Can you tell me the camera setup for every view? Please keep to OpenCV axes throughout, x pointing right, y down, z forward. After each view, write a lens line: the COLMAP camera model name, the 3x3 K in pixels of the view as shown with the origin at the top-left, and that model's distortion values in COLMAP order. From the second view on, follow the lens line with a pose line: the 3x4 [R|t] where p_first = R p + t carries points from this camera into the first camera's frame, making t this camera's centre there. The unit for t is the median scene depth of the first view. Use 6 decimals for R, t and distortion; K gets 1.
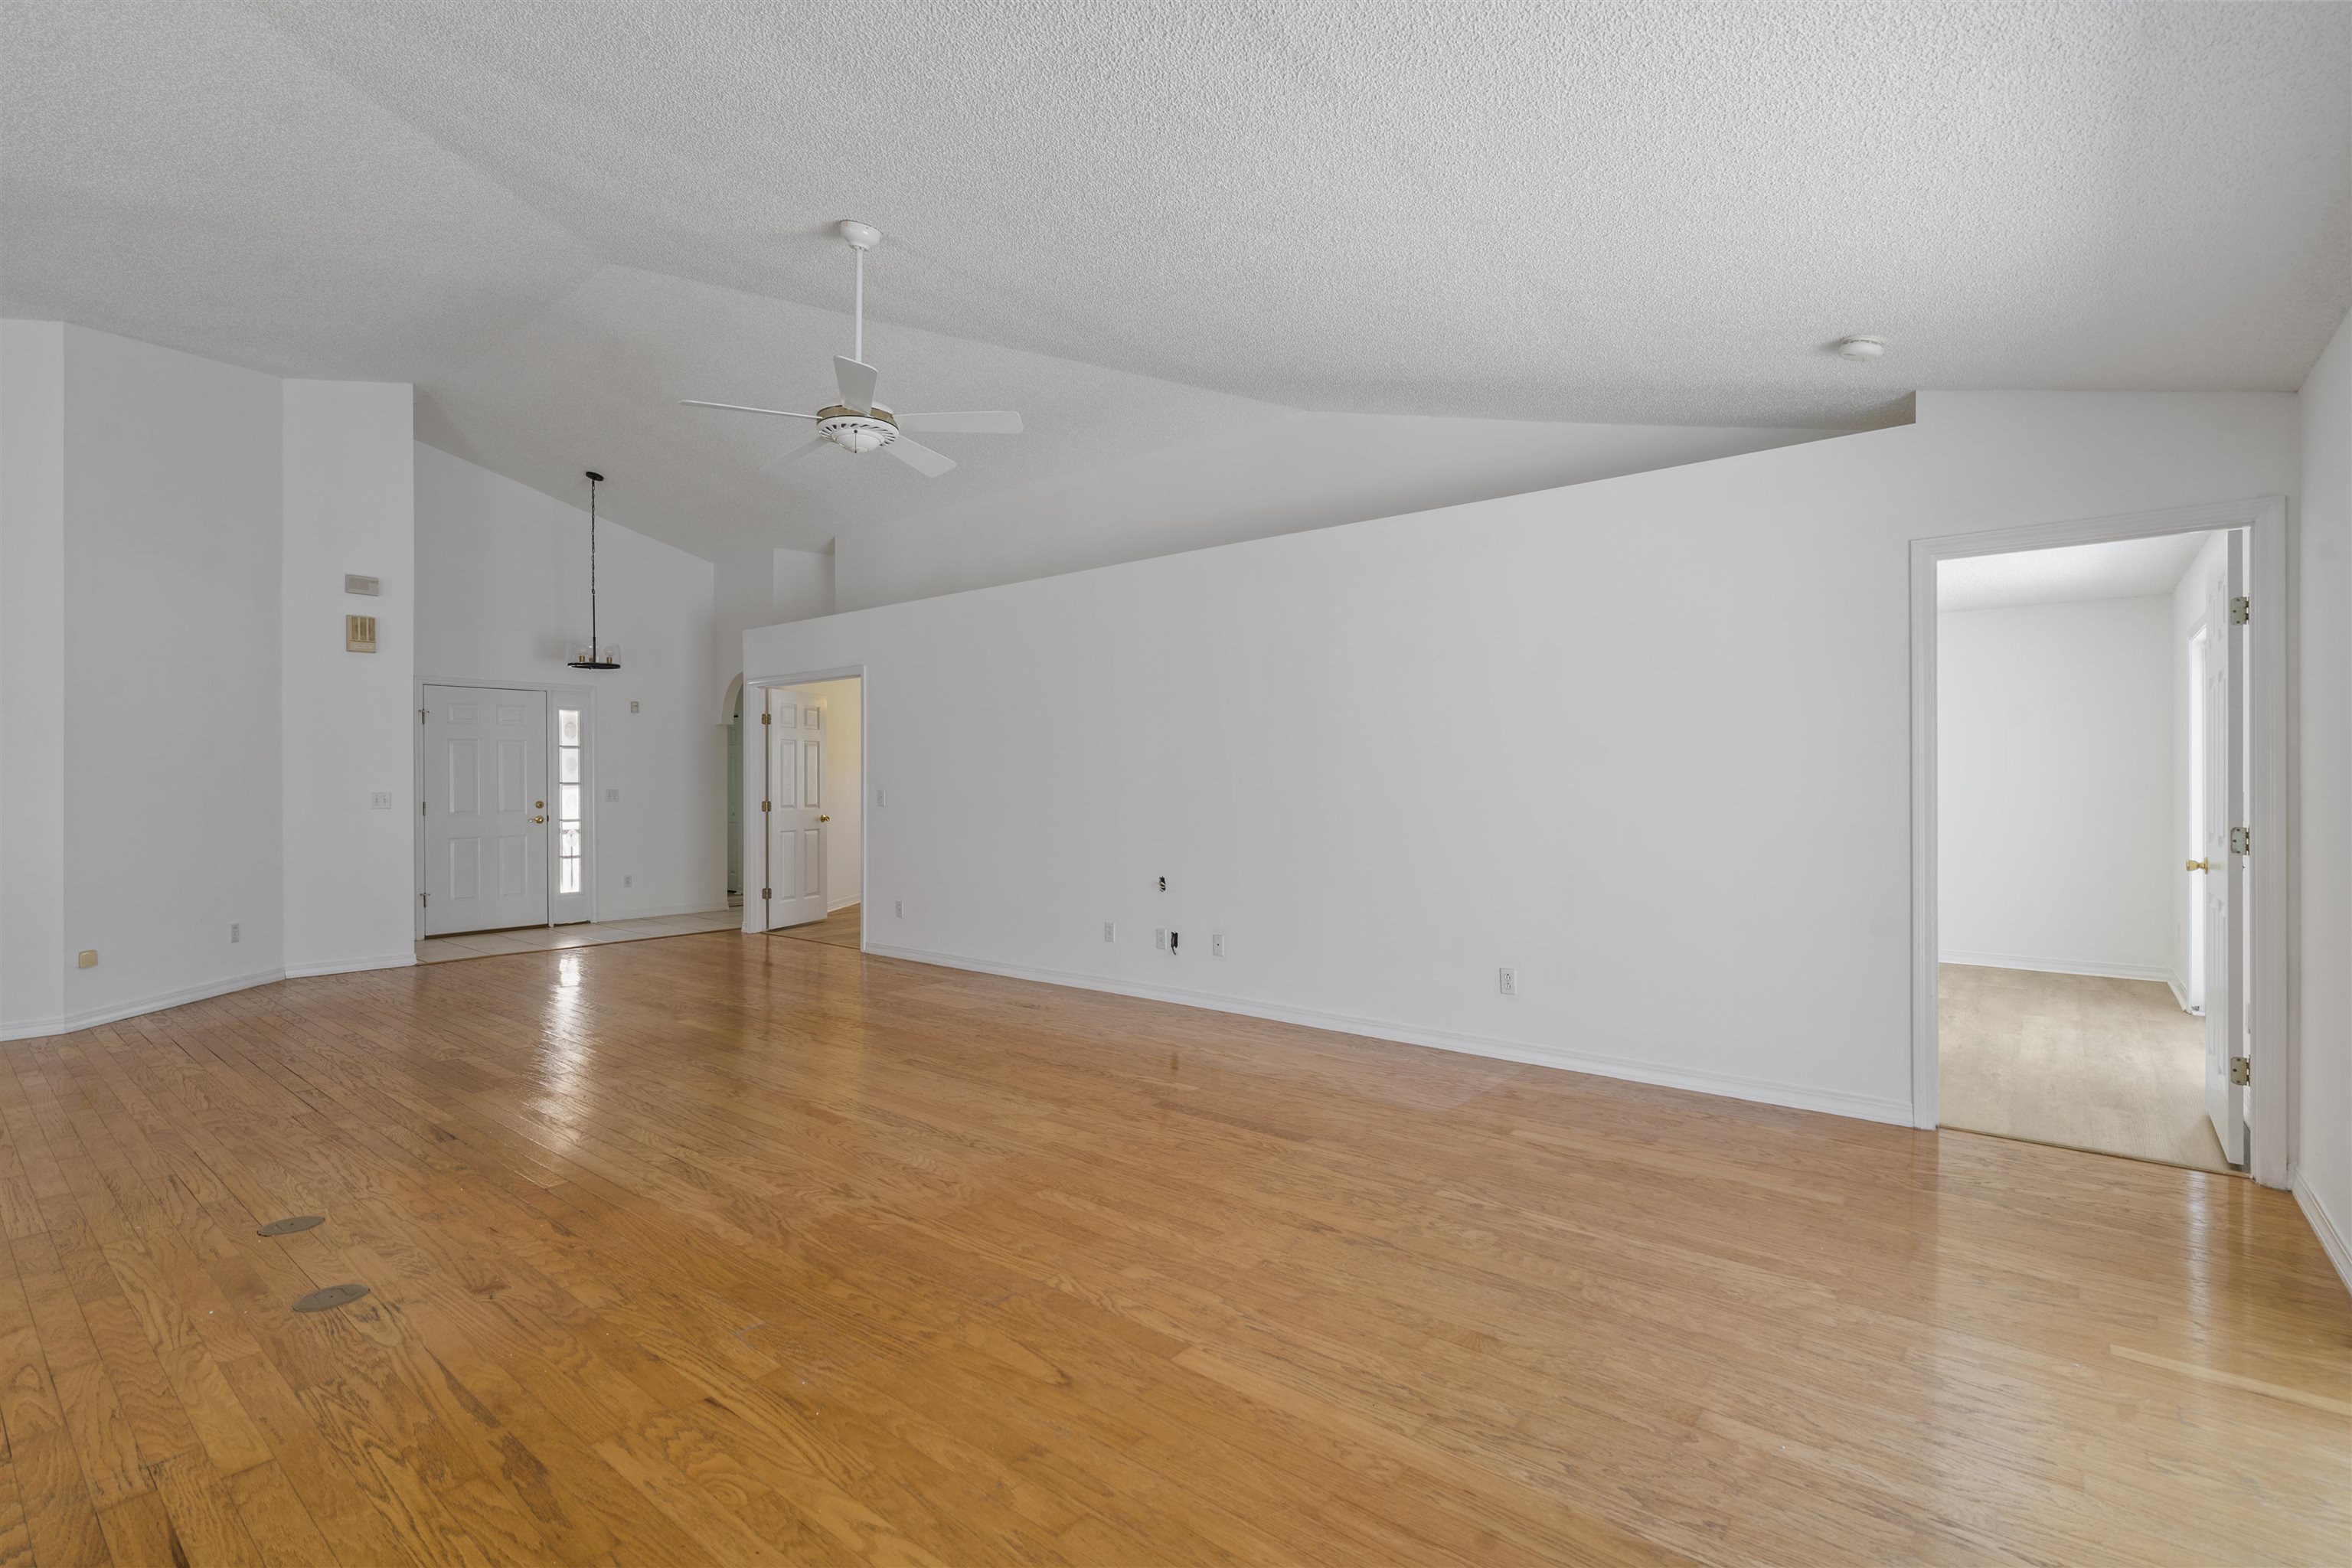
lens RADIAL K [[1086.4, 0, 1176.0], [0, 1086.4, 784.0], [0, 0, 1]] dist [0.020487, 0.000087]
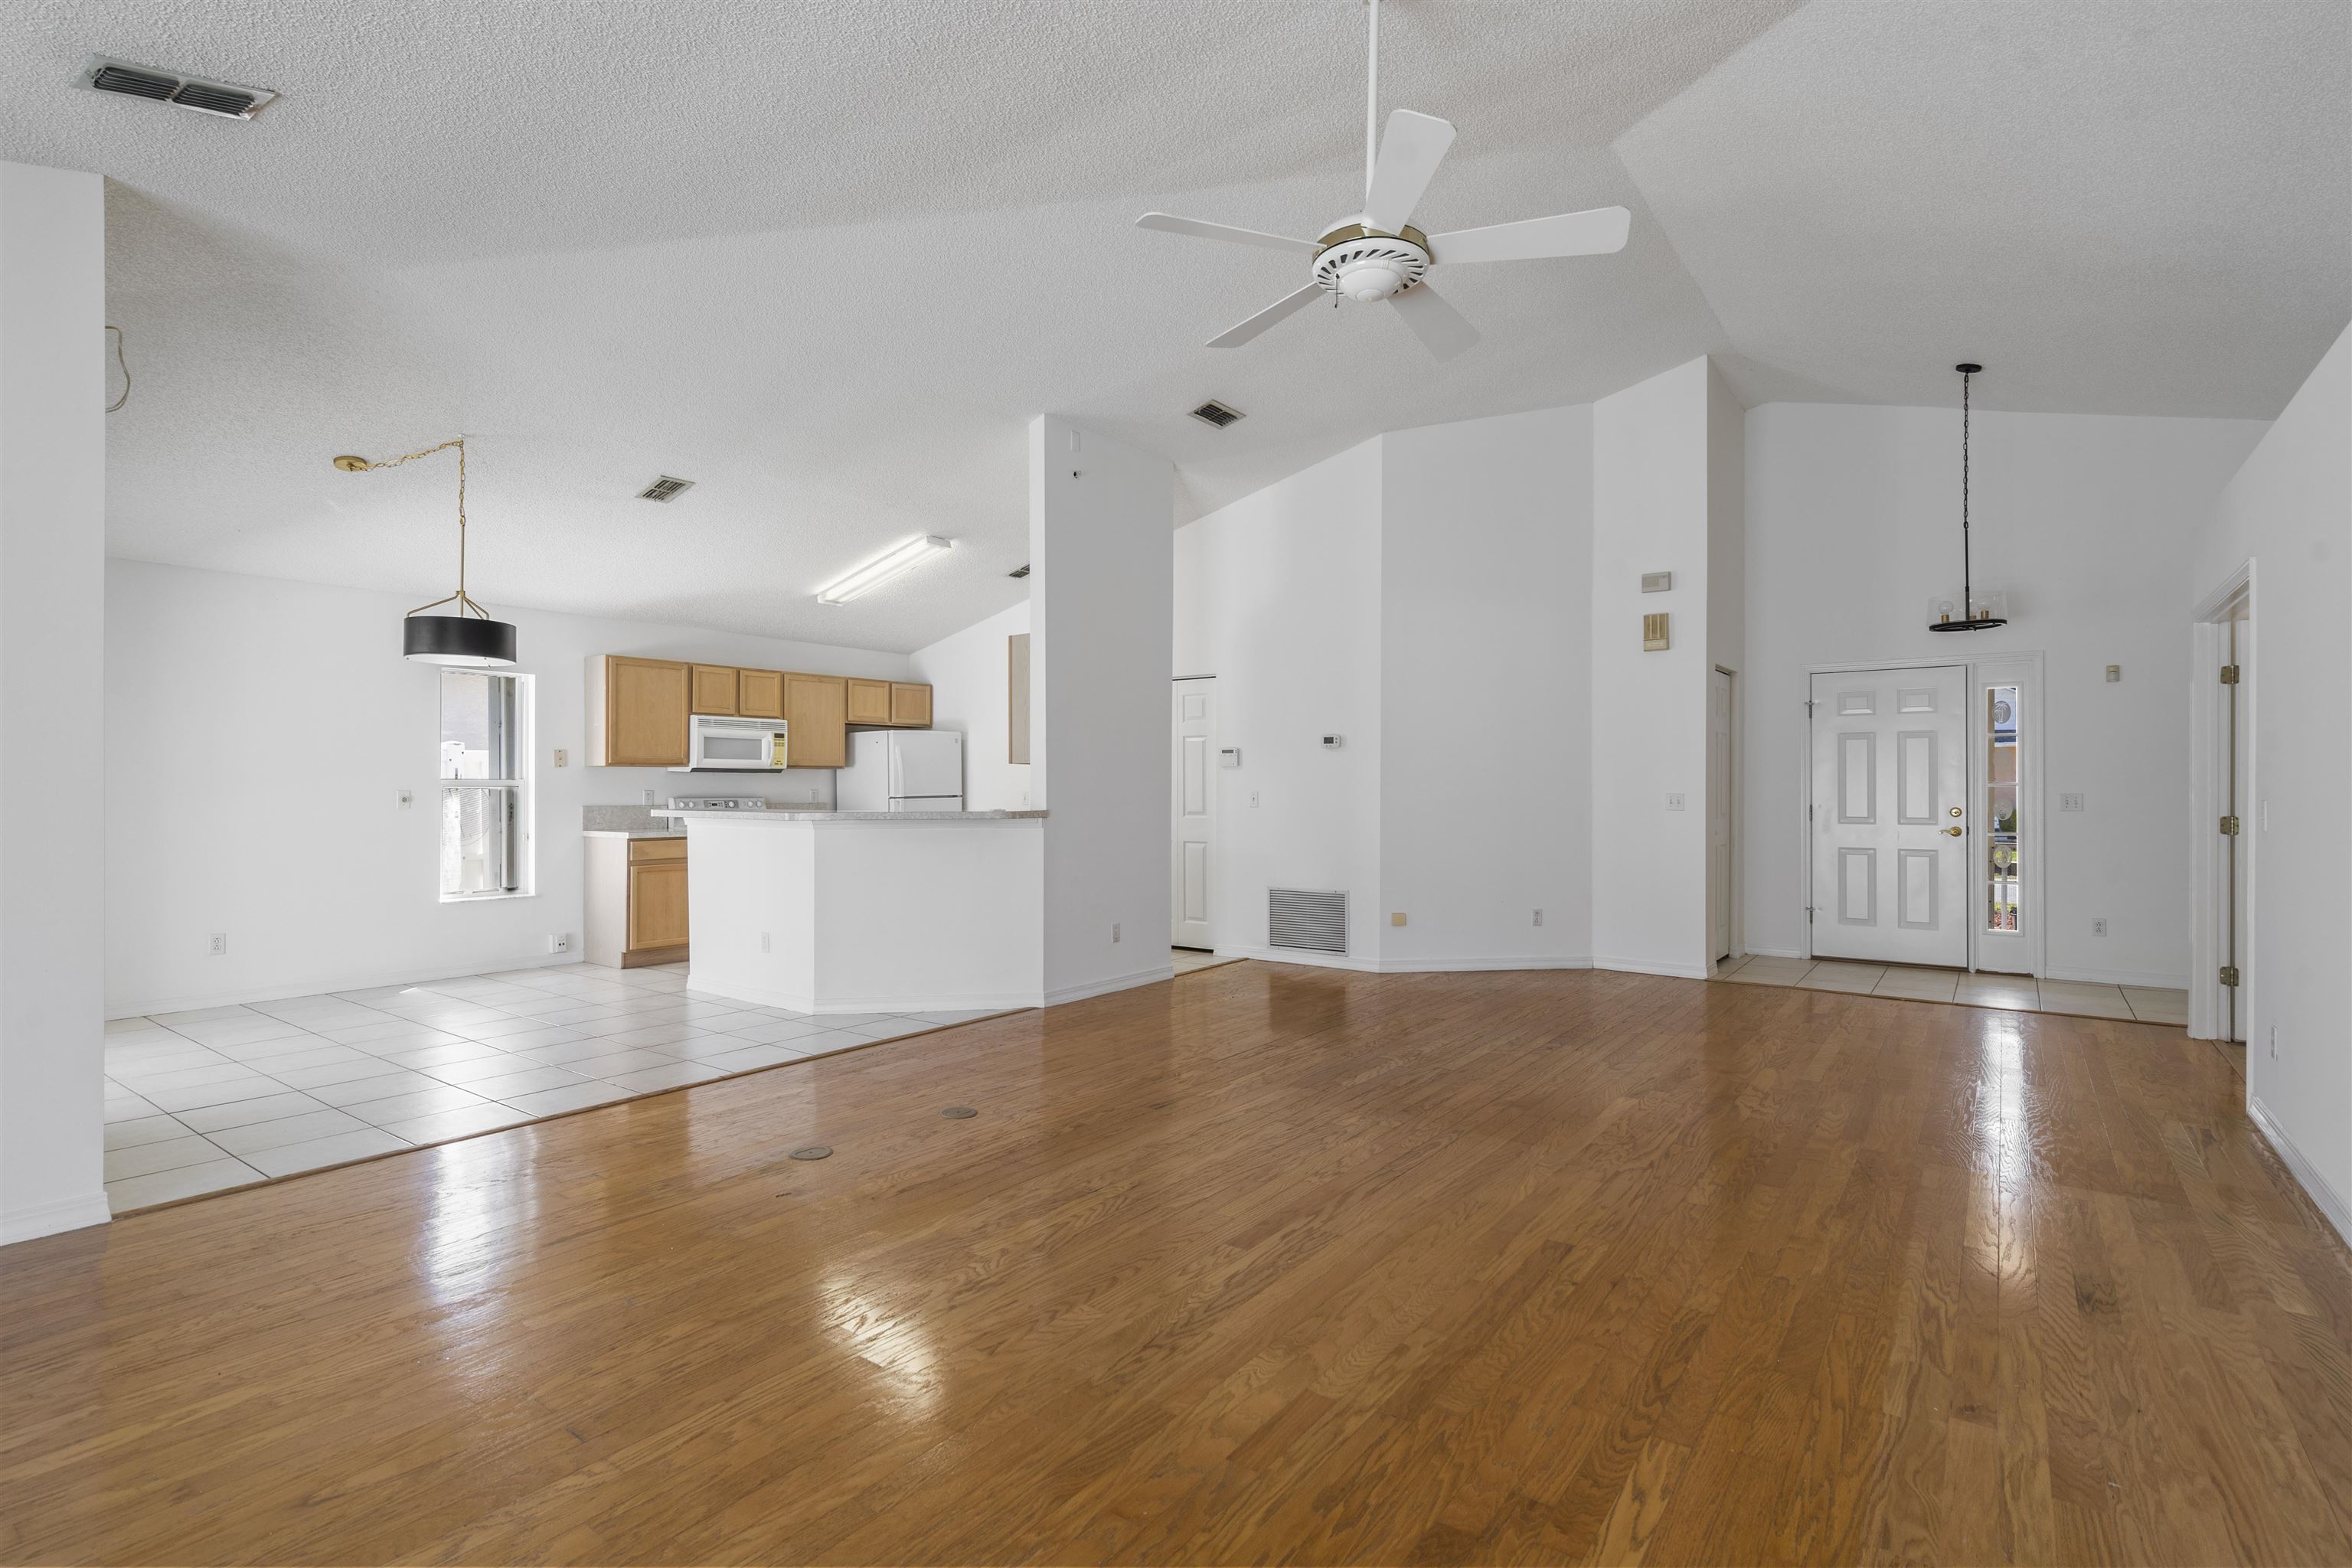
lens RADIAL K [[1138.3, 0, 1165.9], [0, 1138.3, 778.3], [0, 0, 1]] dist [0.003539, 0.000469]
pose [[0.047637, -0.003878, -0.998857, 0.421168], [-0.003664, 0.999985, -0.004057, 0.000152], [0.998858, 0.003853, 0.047622, 0.849451]]
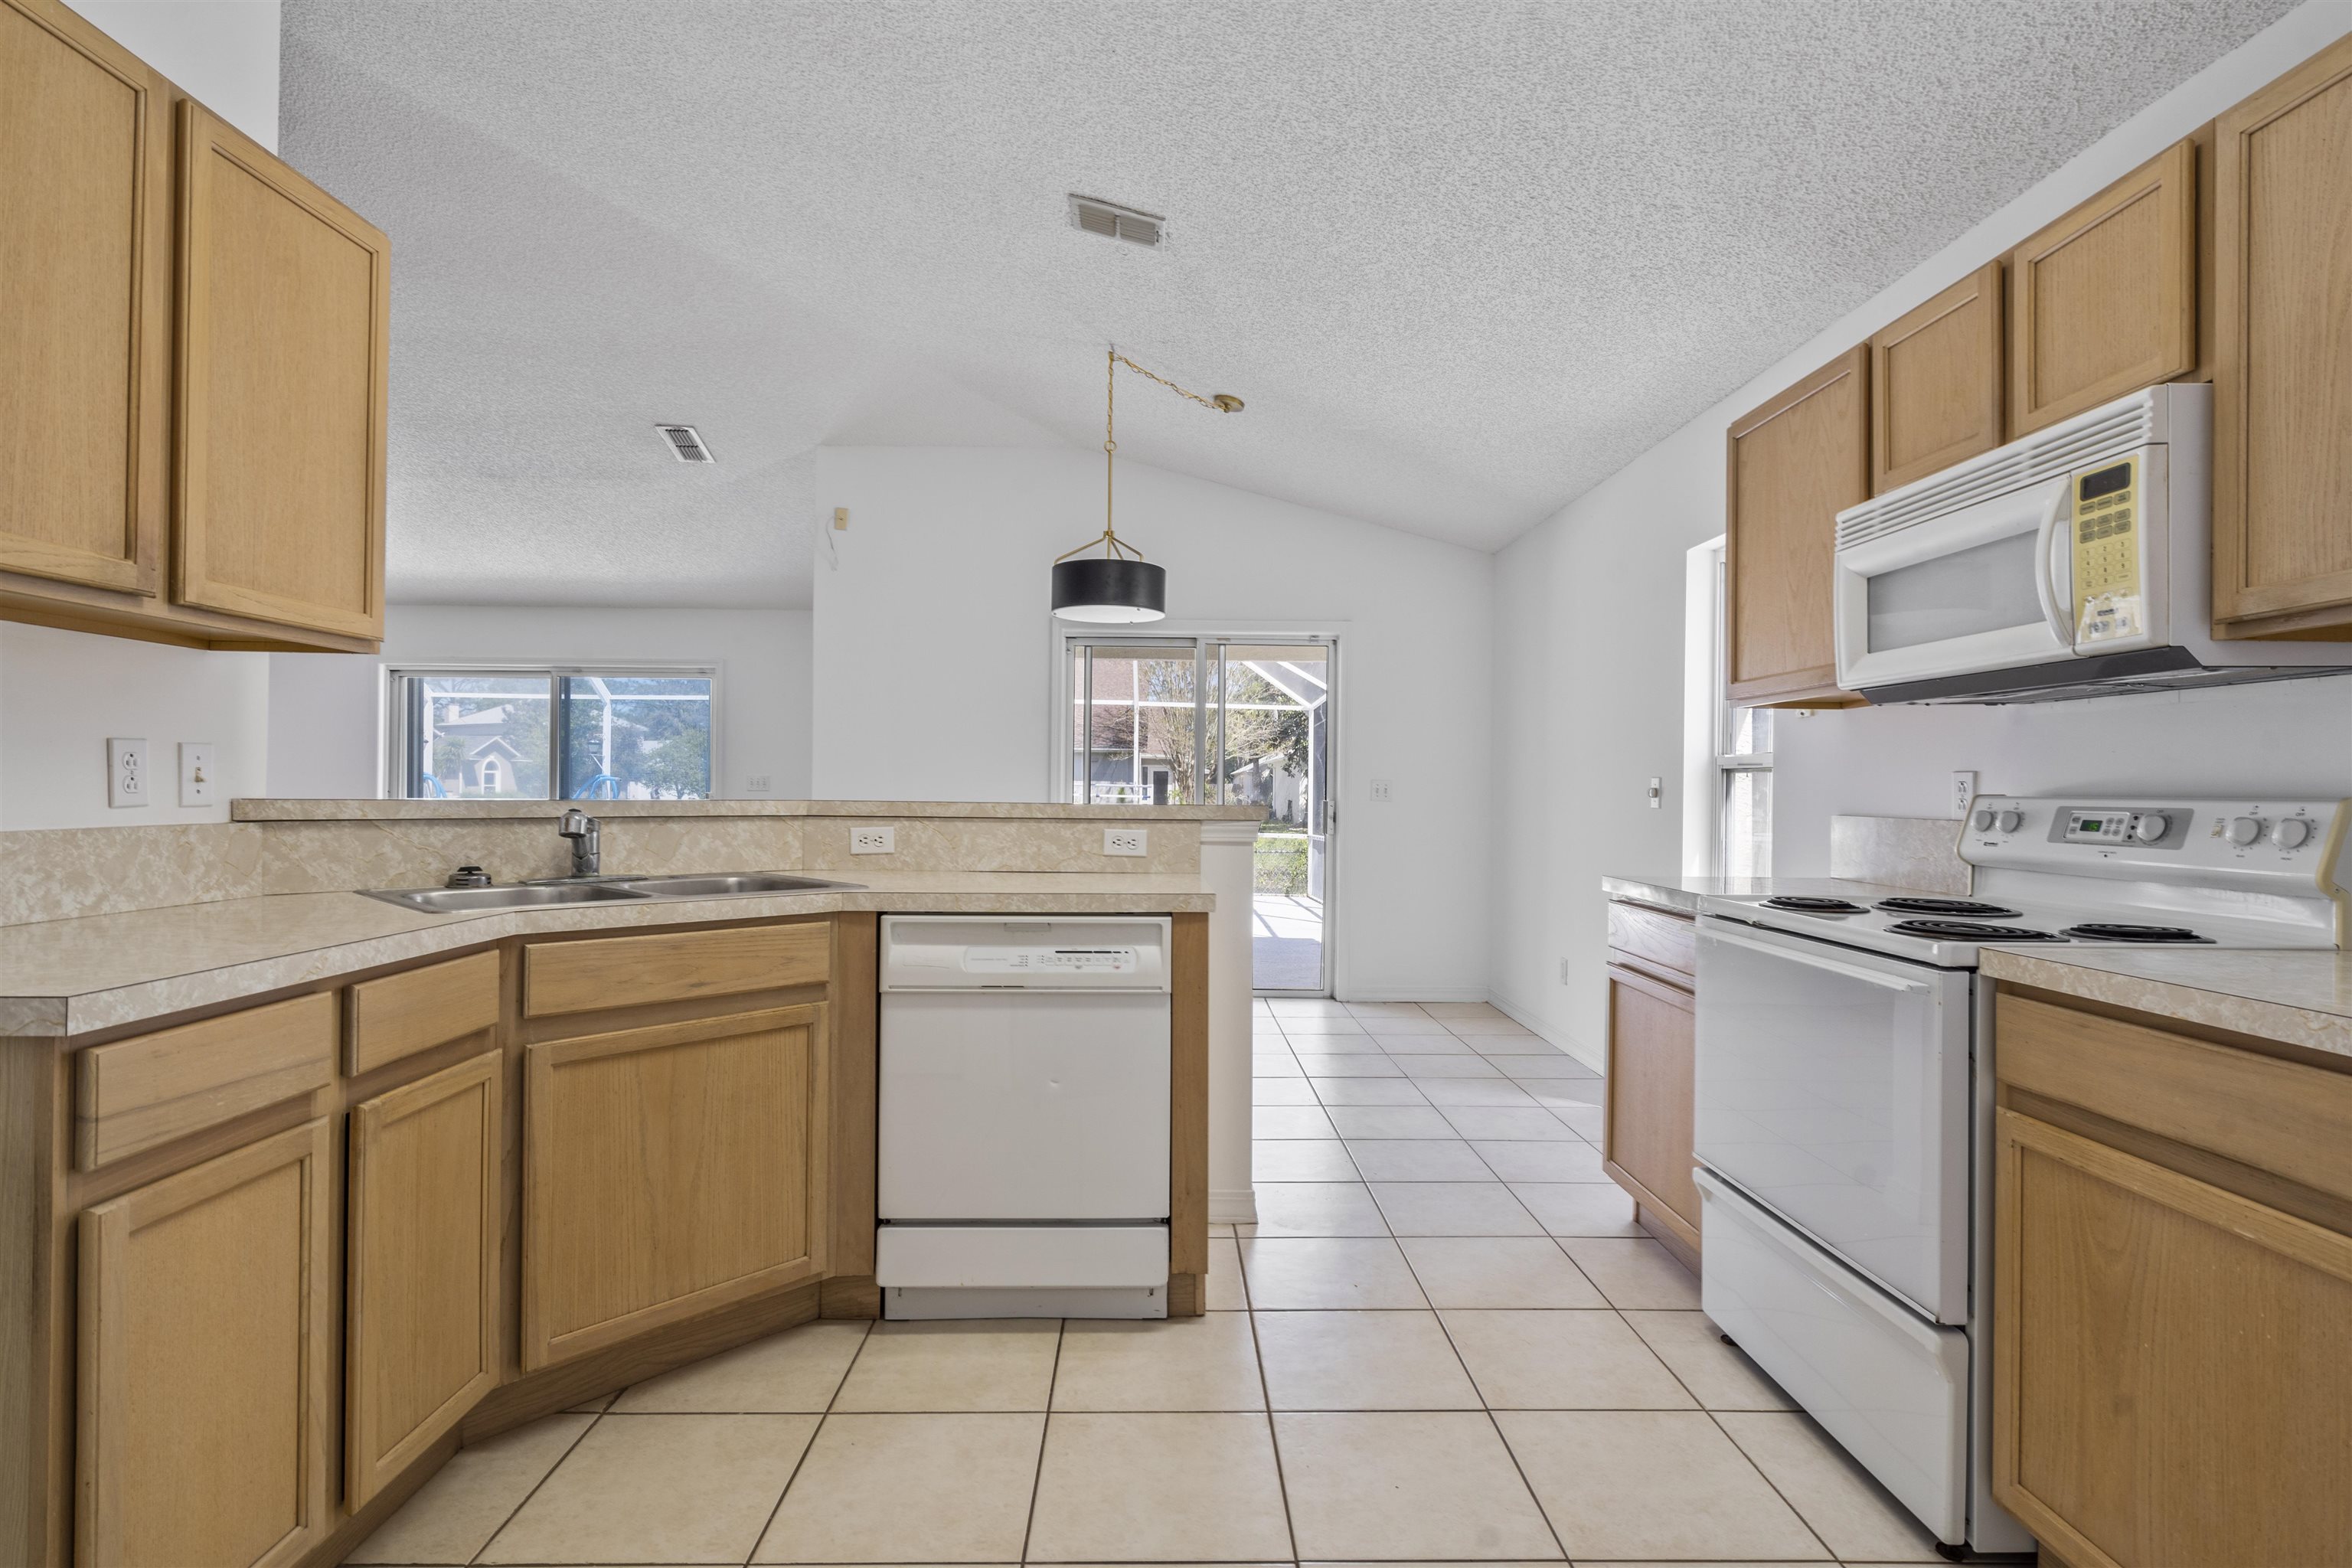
lens RADIAL K [[1170.0, 0, 1176.0], [0, 1170.0, 784.0], [0, 0, 1]] dist [0.000534, 0.000092]
pose [[-0.647359, -0.001170, 0.762184, -1.750127], [-0.011284, 0.999904, -0.008050, 0.034169], [-0.762102, -0.013812, -0.647310, 0.785218]]
